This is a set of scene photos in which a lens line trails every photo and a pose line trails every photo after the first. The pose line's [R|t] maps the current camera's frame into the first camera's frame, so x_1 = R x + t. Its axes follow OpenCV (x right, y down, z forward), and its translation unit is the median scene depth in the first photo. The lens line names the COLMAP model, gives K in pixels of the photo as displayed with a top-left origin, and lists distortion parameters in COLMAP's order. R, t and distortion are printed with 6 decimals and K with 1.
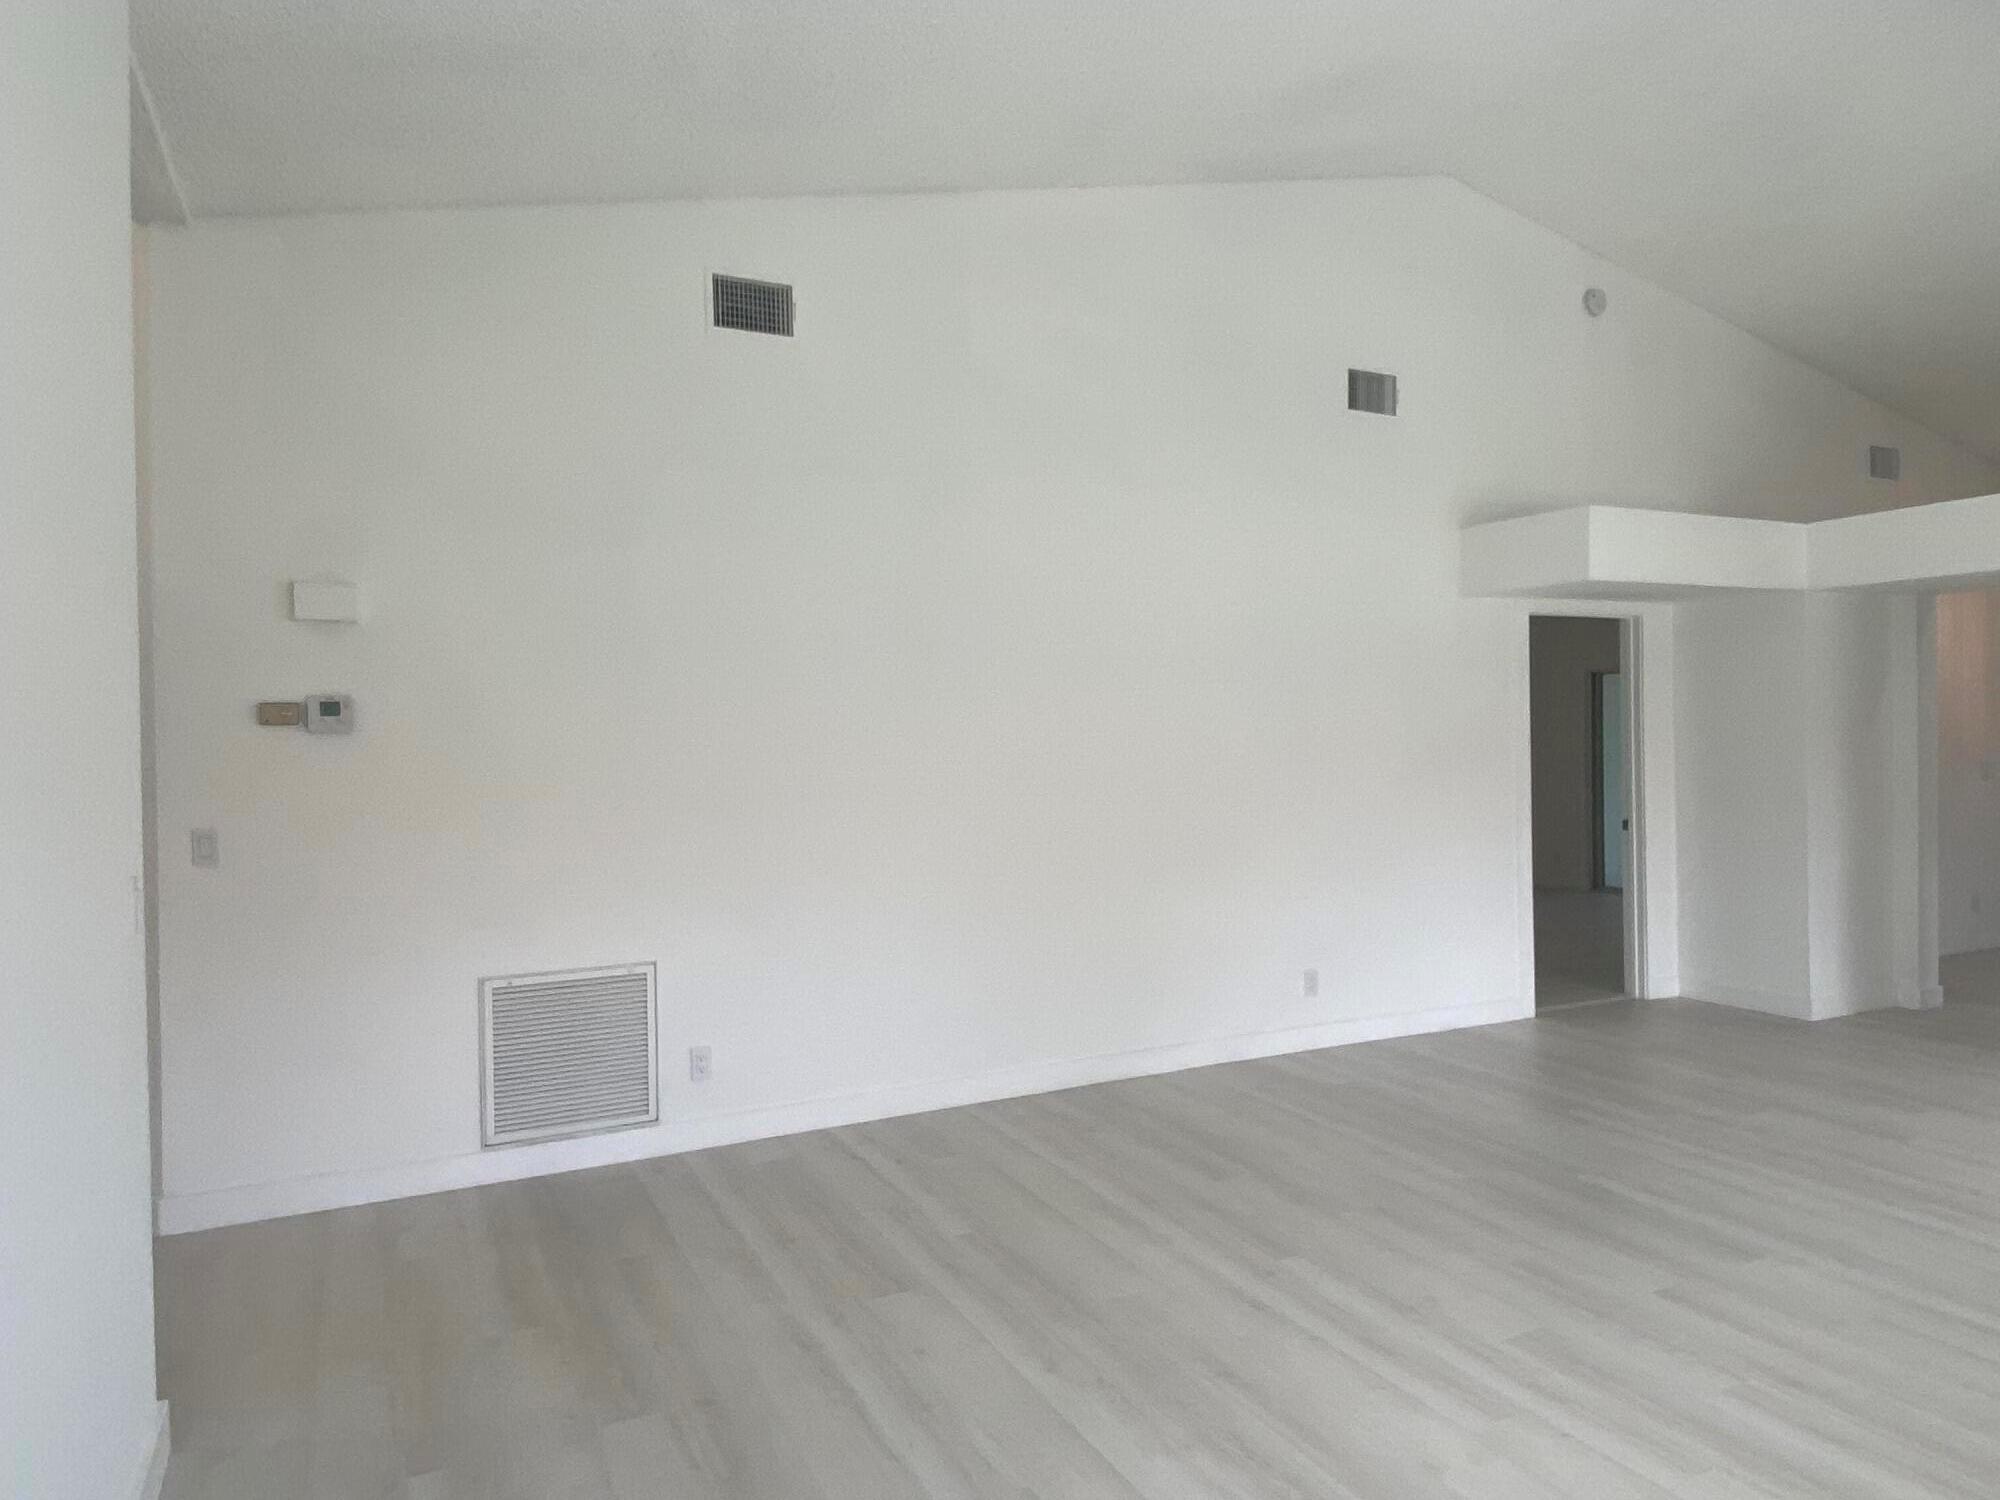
lens RADIAL K [[1279.1, 0, 1000.0], [0, 1279.1, 750.0], [0, 0, 1]] dist [0.000547, -0.000934]
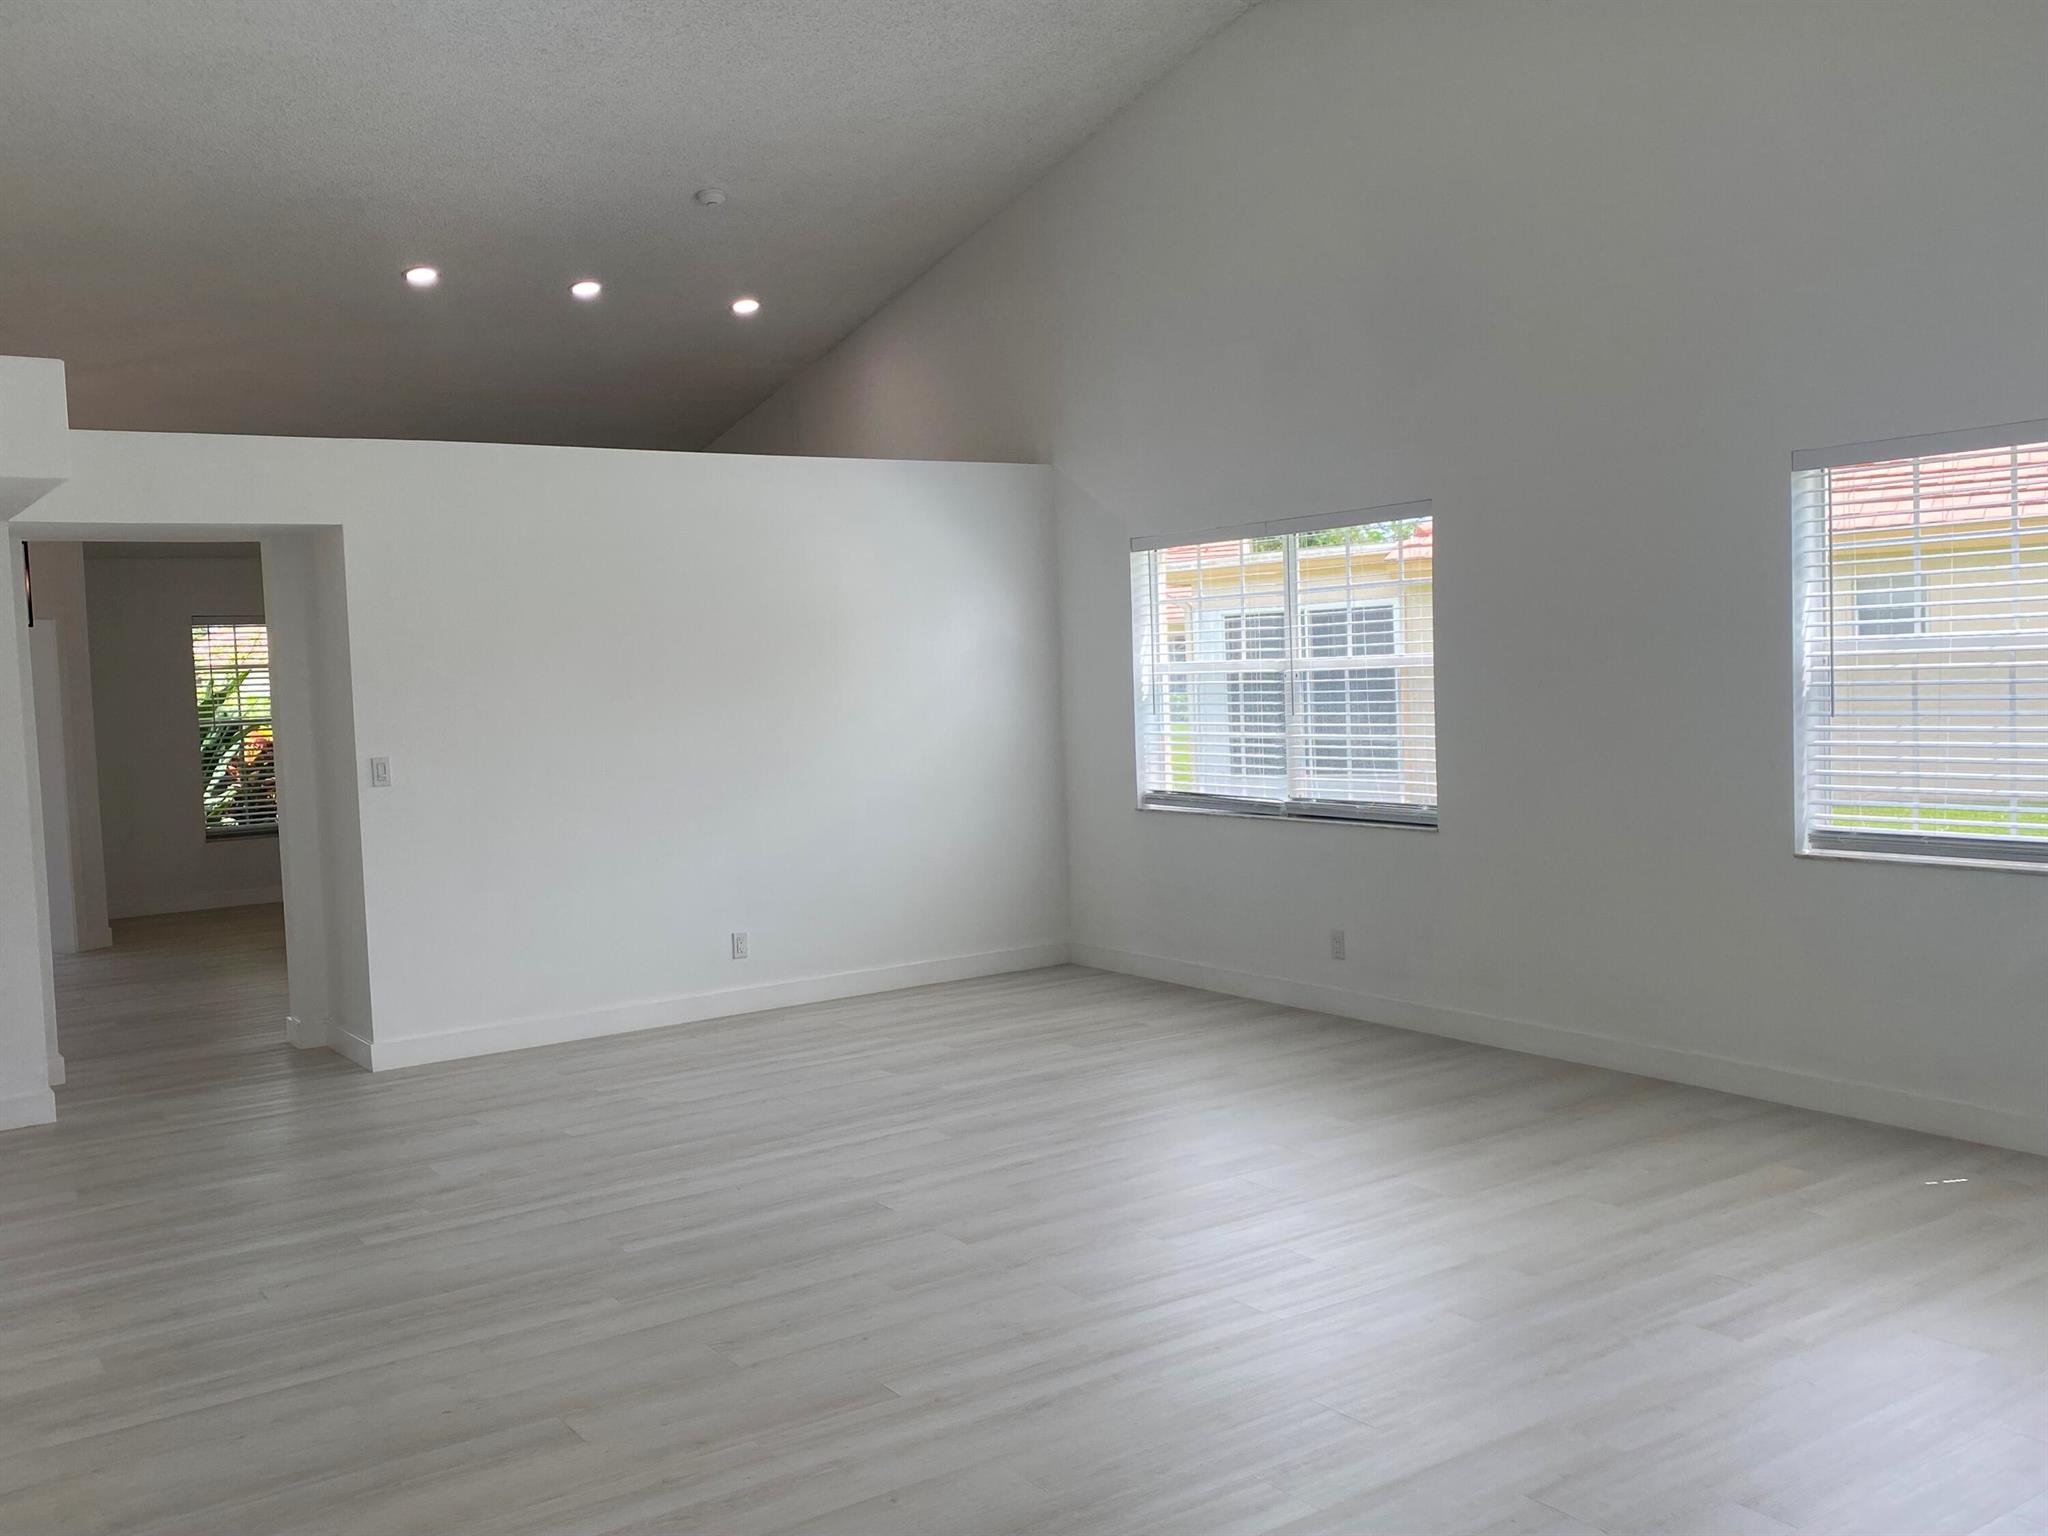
lens RADIAL K [[1811.9, 0, 1024.0], [0, 1811.9, 768.0], [0, 0, 1]] dist [0.004410, 0.002695]
pose [[-0.168548, -0.034986, 0.985072, -0.793354], [0.048581, 0.997860, 0.043753, -0.011738], [-0.984496, 0.055231, -0.166487, 1.035908]]
